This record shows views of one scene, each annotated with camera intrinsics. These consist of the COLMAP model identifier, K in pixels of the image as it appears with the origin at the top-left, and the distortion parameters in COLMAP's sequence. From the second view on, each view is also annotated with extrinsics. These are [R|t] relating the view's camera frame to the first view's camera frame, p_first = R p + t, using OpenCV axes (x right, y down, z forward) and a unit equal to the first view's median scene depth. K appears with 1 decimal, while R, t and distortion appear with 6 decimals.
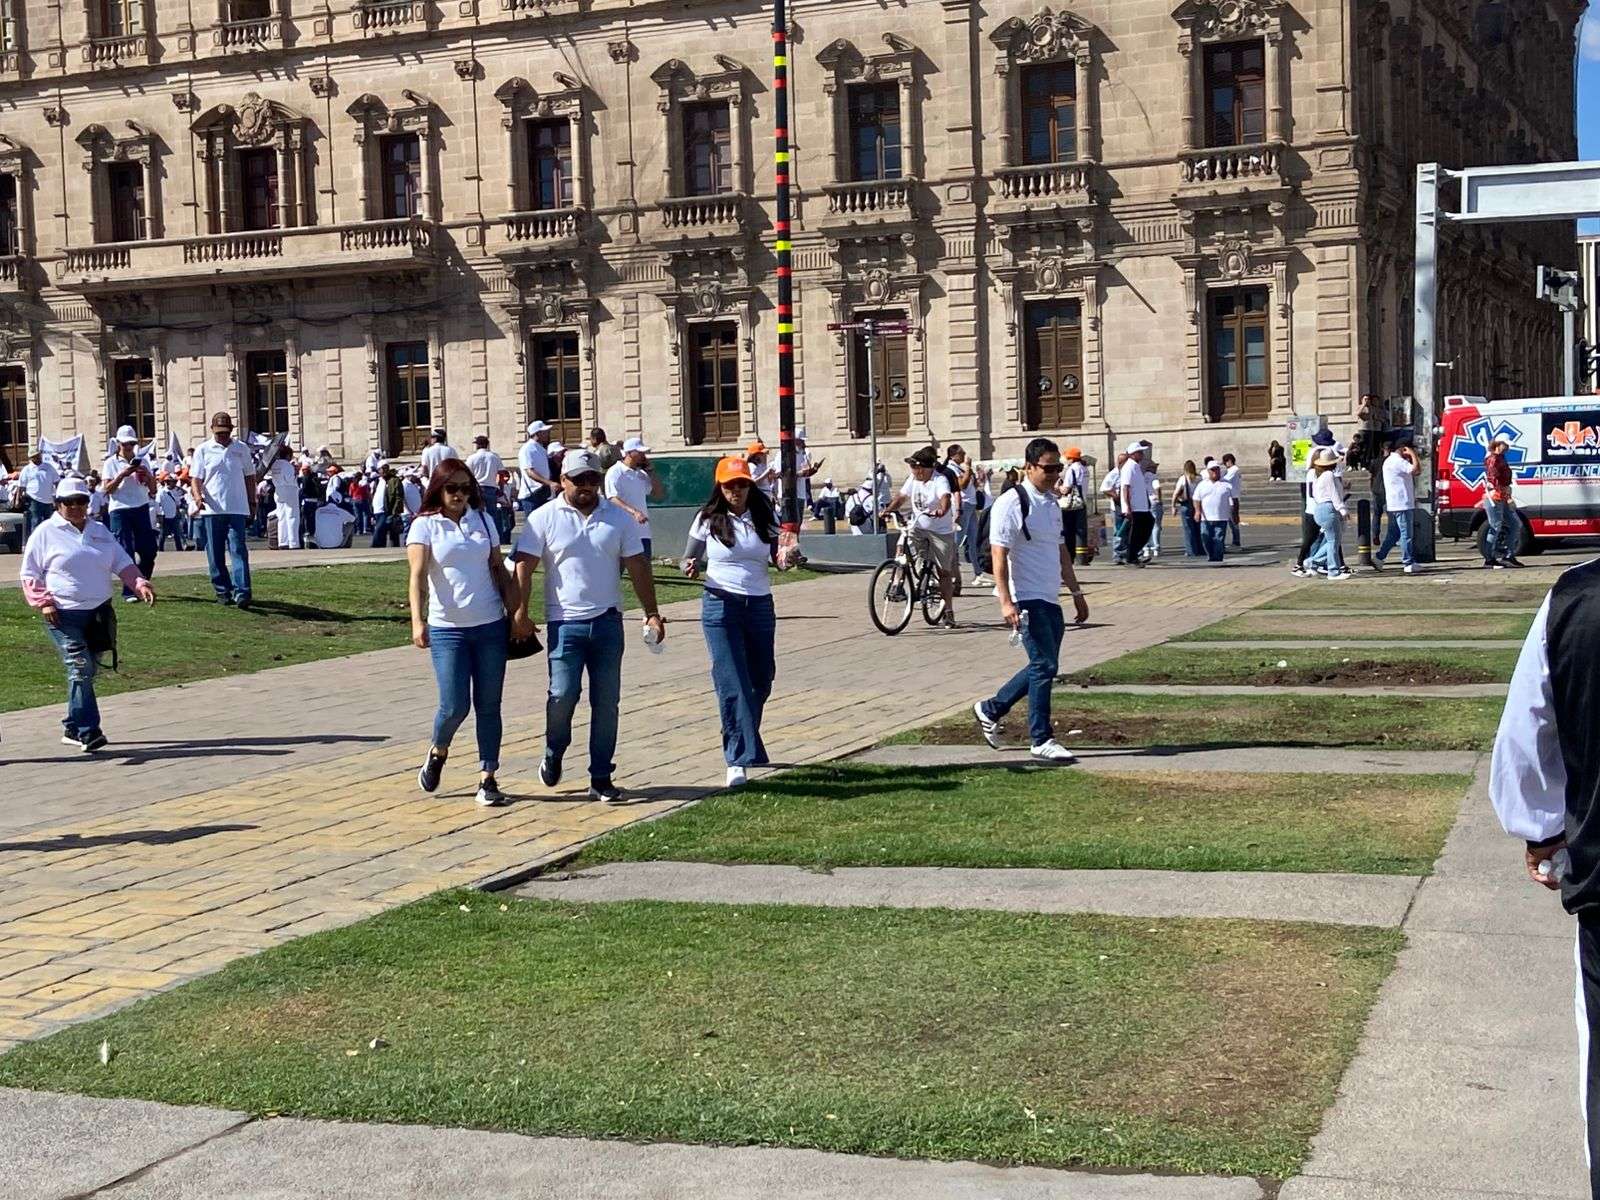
lens RADIAL K [[2337.5, 0, 794.3], [0, 2337.5, 573.8], [0, 0, 1]] dist [0.123133, -0.129245]
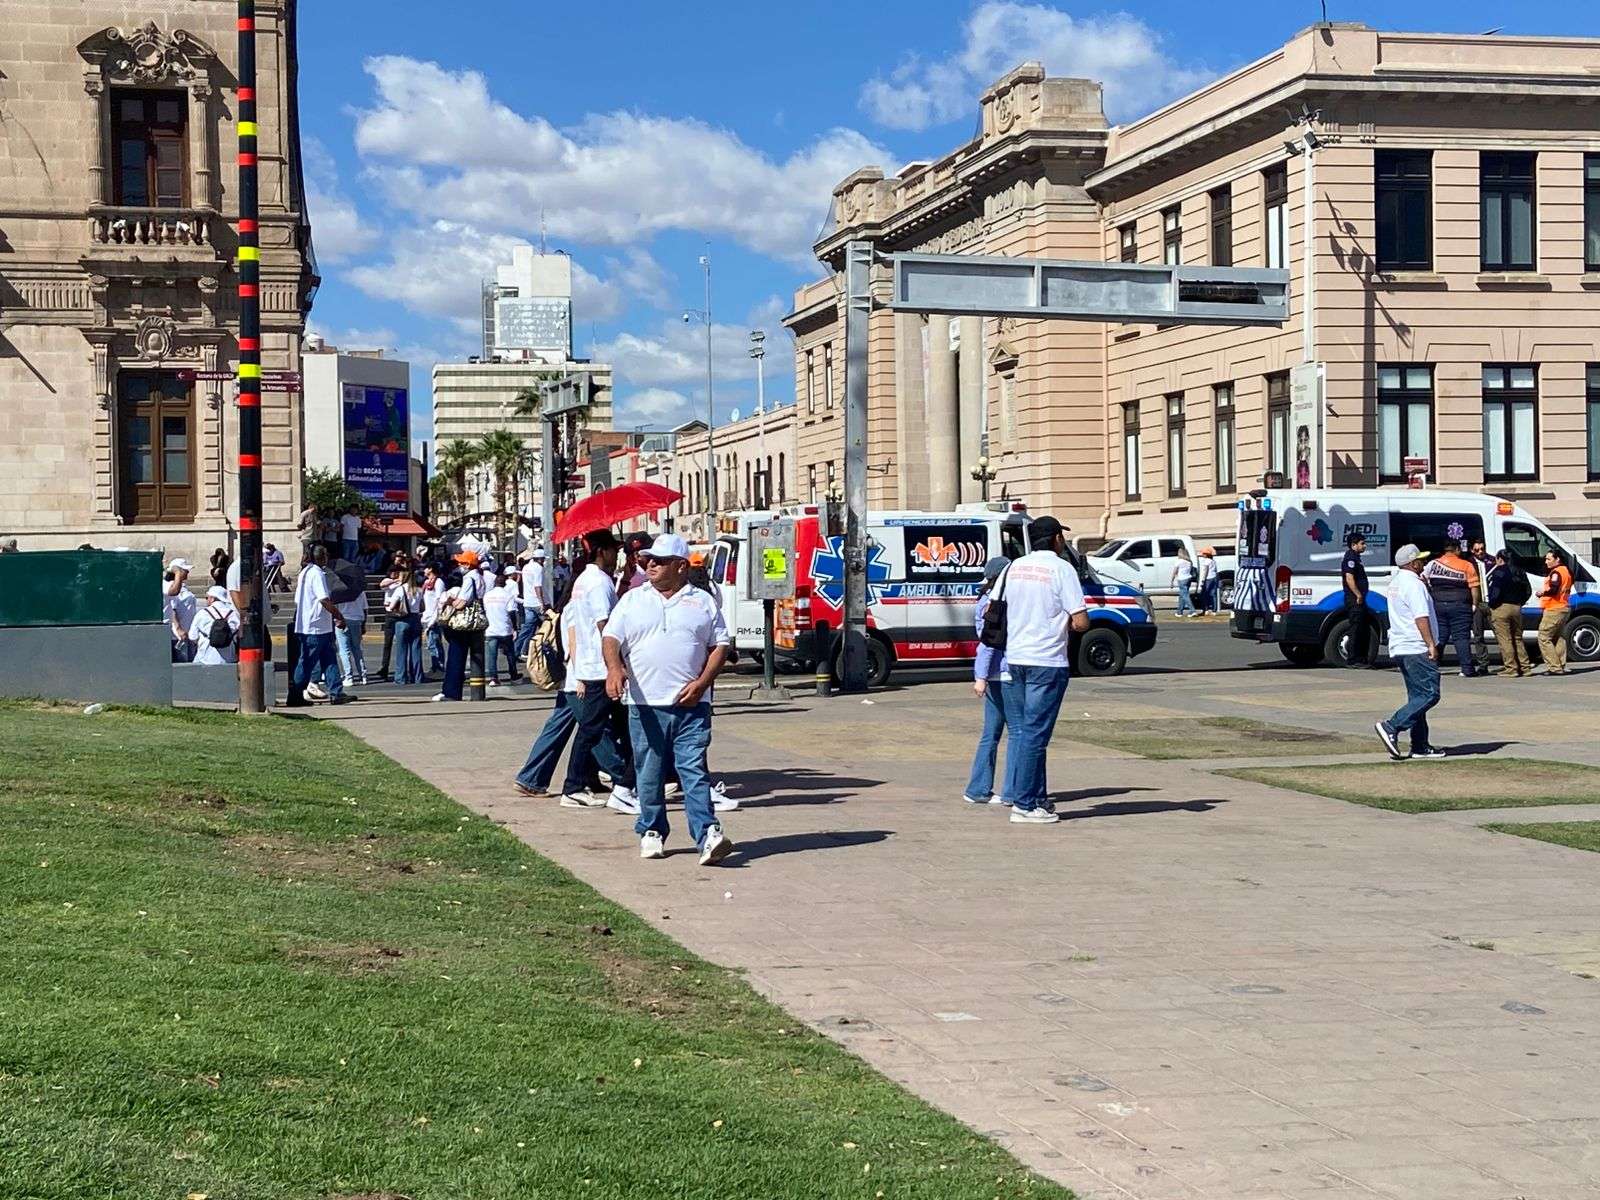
lens RADIAL K [[2337.5, 0, 794.3], [0, 2337.5, 573.8], [0, 0, 1]] dist [0.123133, -0.129245]
pose [[0.794260, 0.018098, 0.607309, -0.148443], [0.011494, 0.998930, -0.044802, -0.005161], [-0.607470, 0.042565, 0.793202, 0.168221]]
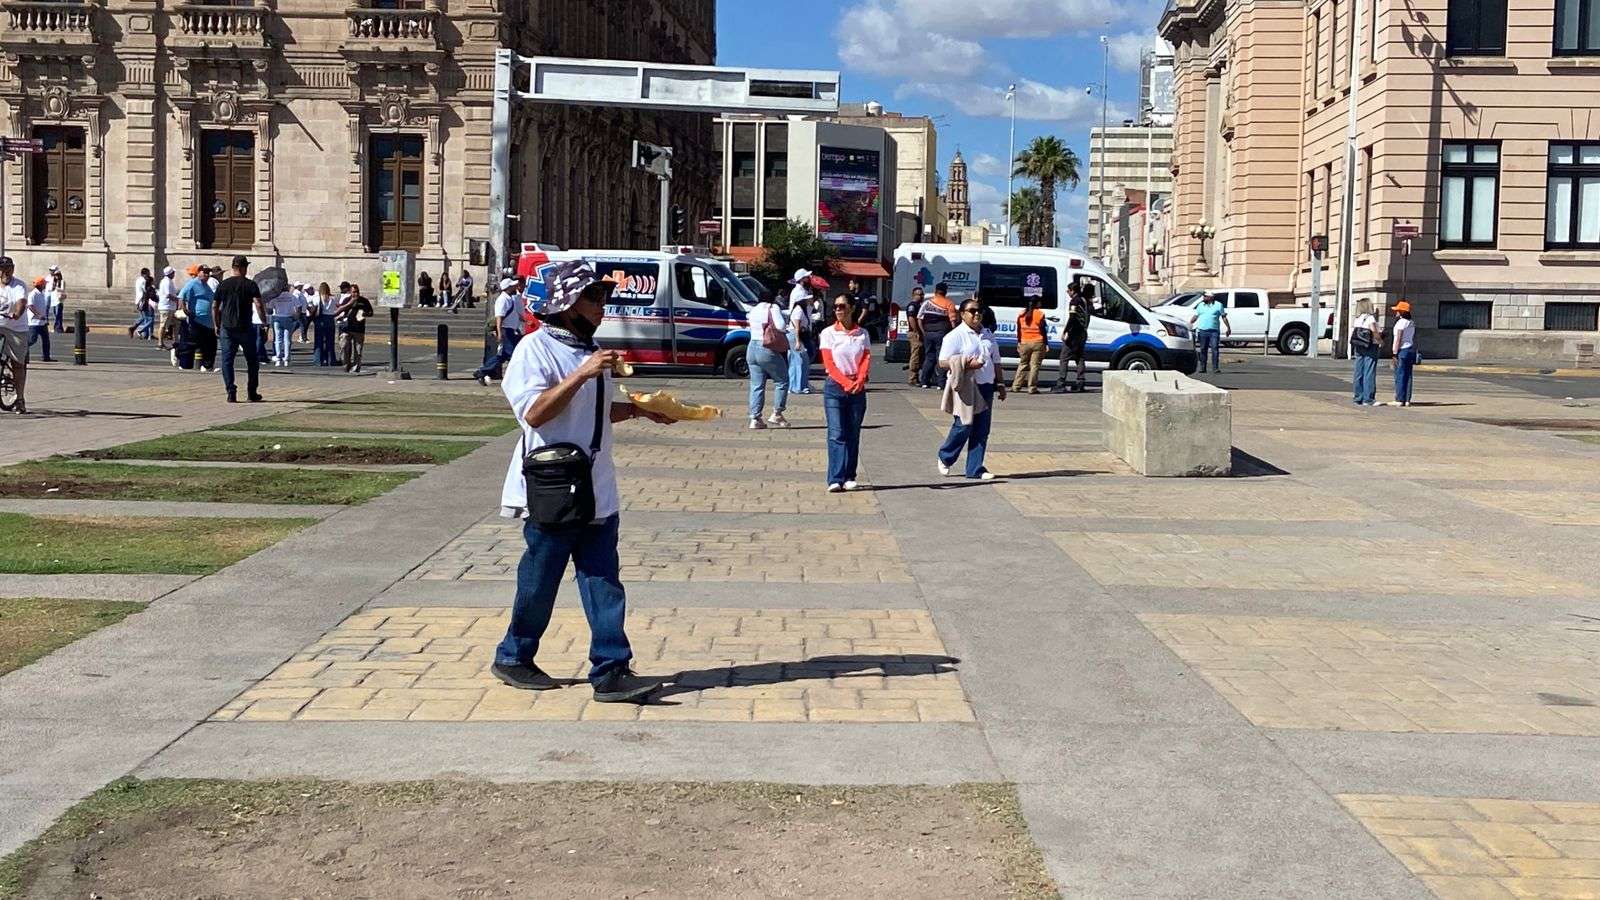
lens RADIAL K [[2146.4, 0, 830.4], [0, 2146.4, 430.7], [0, 0, 1]] dist [0.117548, -0.153712]
pose [[0.935372, 0.032793, 0.352141, 0.021782], [-0.038918, 0.999189, 0.010326, 0.001811], [-0.351517, -0.023364, 0.935890, -0.049984]]
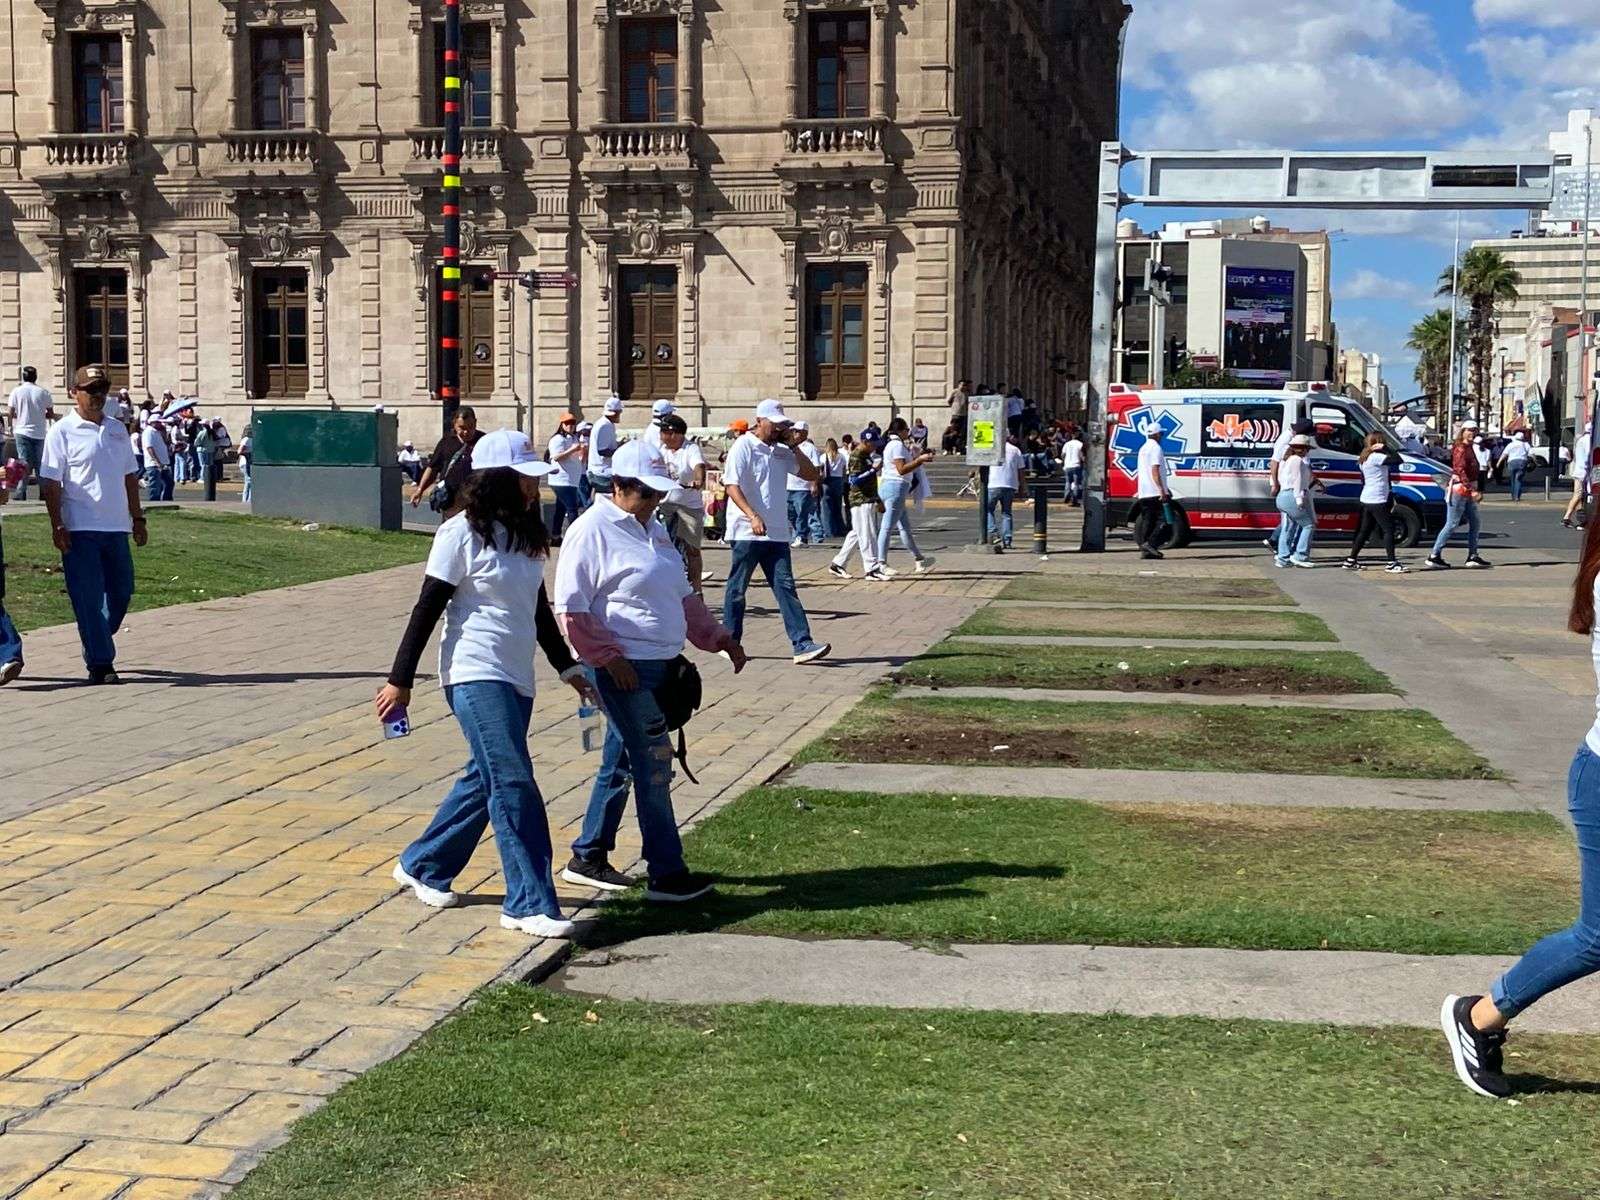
lens RADIAL K [[2343.7, 0, 800.0], [0, 2343.7, 600.0], [0, 0, 1]] dist [0.131879, -0.205113]
pose [[0.977133, 0.024866, 0.211171, -0.030150], [-0.029778, 0.999354, 0.020111, -0.000441], [-0.210534, -0.025939, 0.977242, 0.038121]]
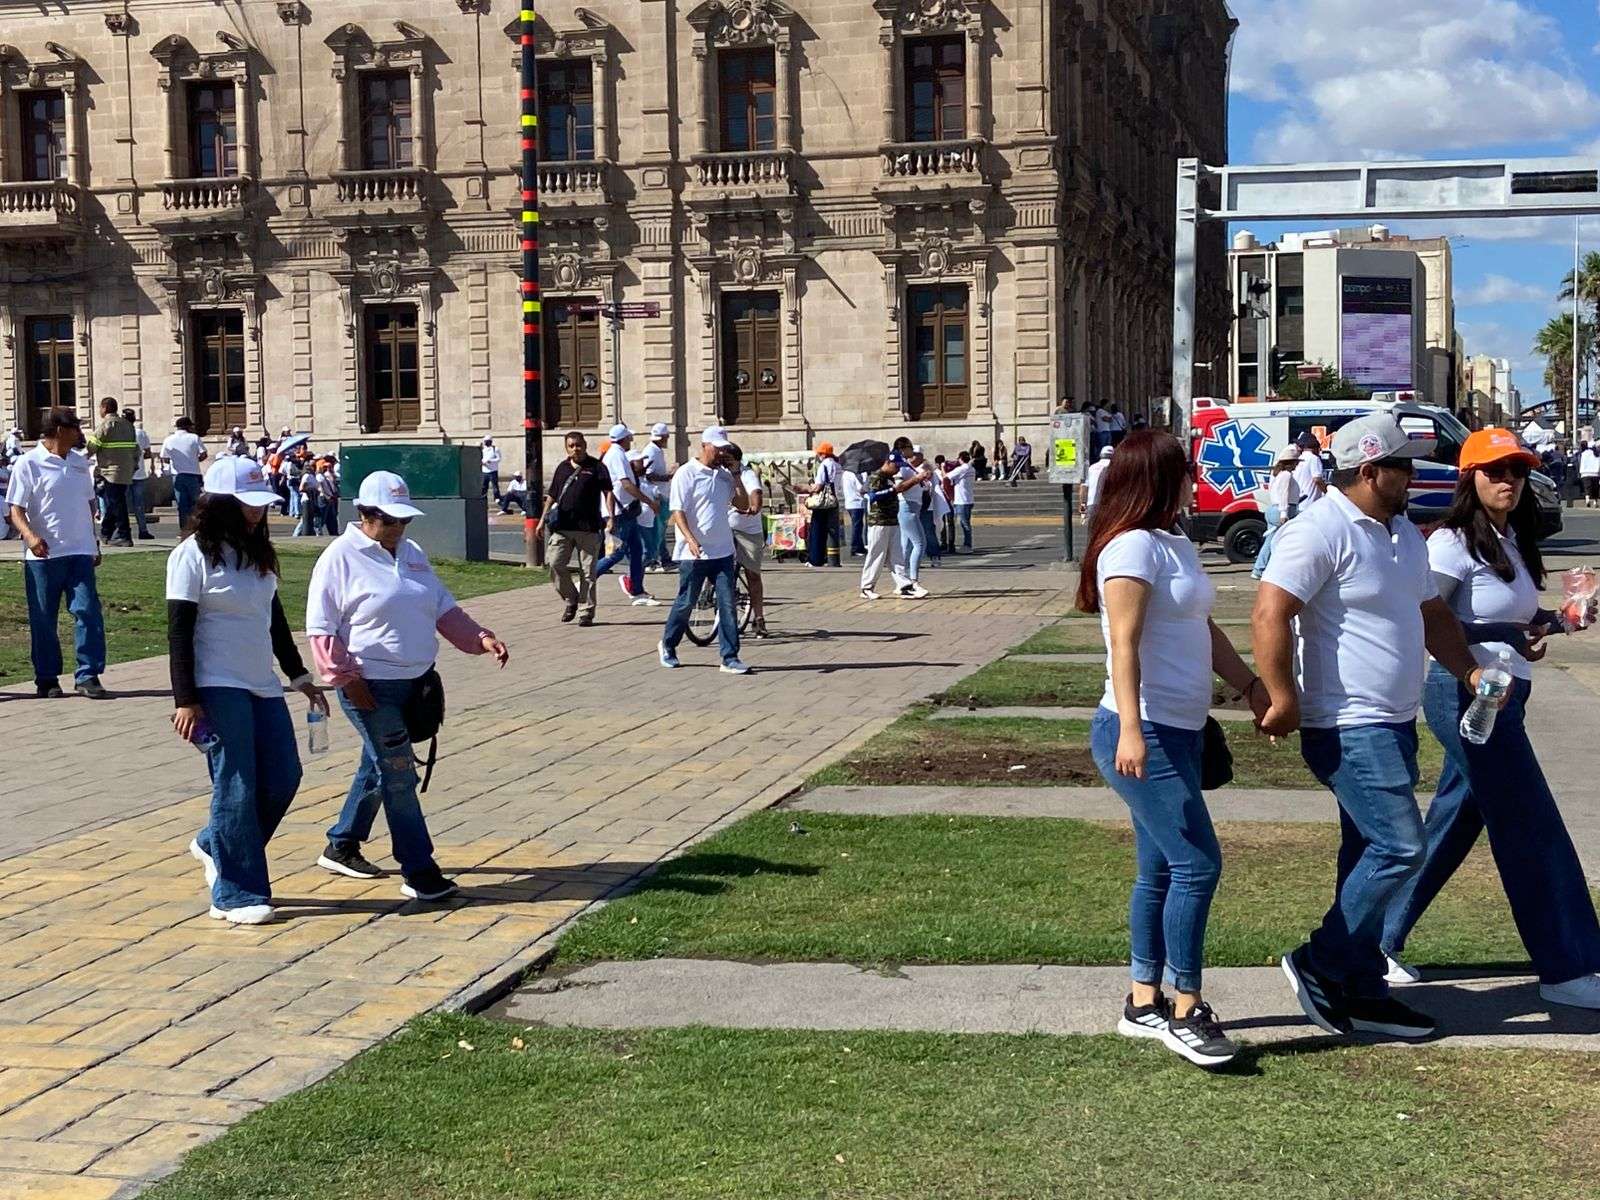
lens RADIAL K [[2340.8, 0, 829.0], [0, 2340.8, 568.5], [0, 0, 1]] dist [0.128755, -0.197314]
pose [[0.985672, 0.008545, 0.168459, -0.021234], [-0.008493, 0.999963, -0.001030, -0.001039], [-0.168461, -0.000415, 0.985708, 0.034499]]
